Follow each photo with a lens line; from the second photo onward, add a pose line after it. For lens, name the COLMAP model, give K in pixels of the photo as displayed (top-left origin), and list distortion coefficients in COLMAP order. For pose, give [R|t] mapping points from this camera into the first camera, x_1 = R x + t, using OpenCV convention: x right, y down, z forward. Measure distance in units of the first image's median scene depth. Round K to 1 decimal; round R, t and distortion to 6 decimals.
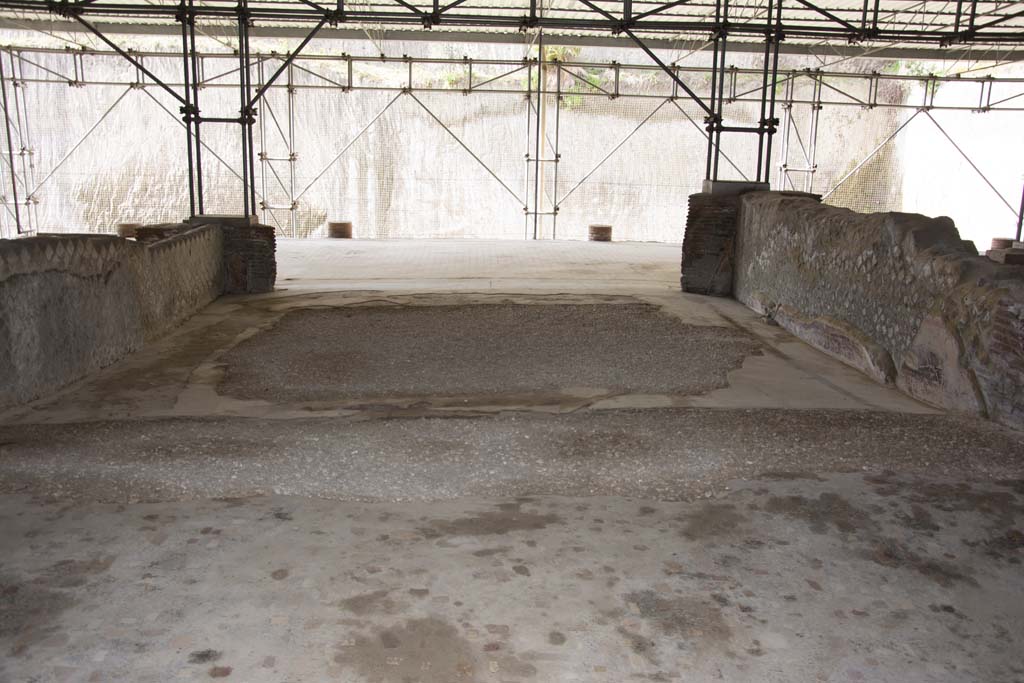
lens RADIAL K [[989.1, 0, 512.0], [0, 989.1, 341.5], [0, 0, 1]] dist [-0.015306, 0.004400]
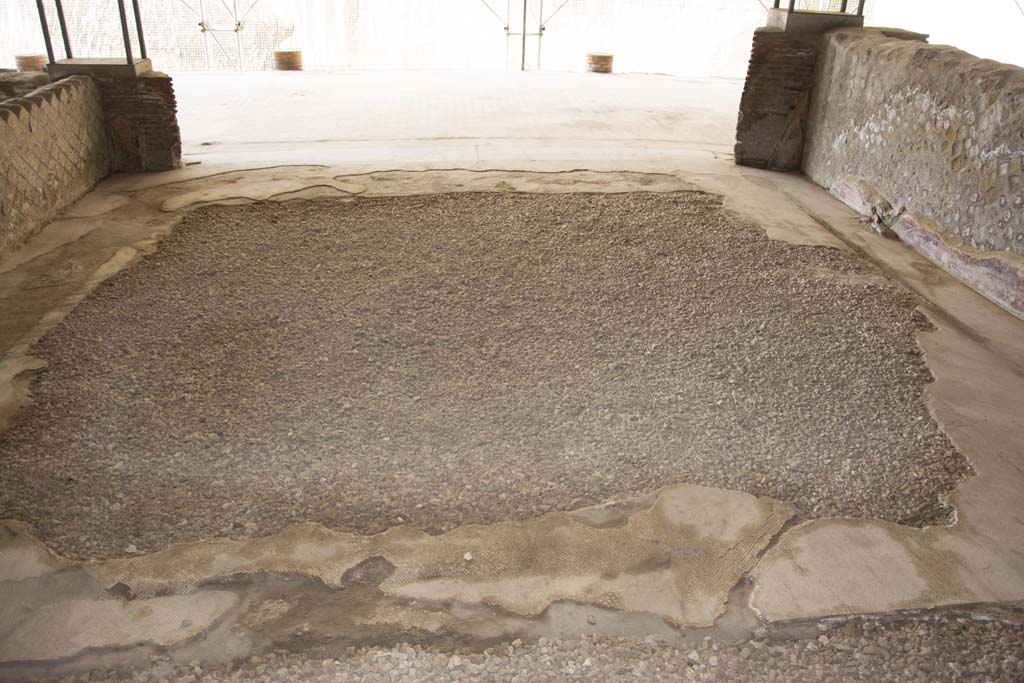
lens RADIAL K [[819.3, 0, 512.0], [0, 819.3, 341.5], [0, 0, 1]] dist [-0.156929, 0.147279]
pose [[0.998949, -0.011417, 0.044402, -0.026301], [-0.000441, 0.966060, 0.258317, -0.083412], [-0.045844, -0.258065, 0.965039, 0.414579]]
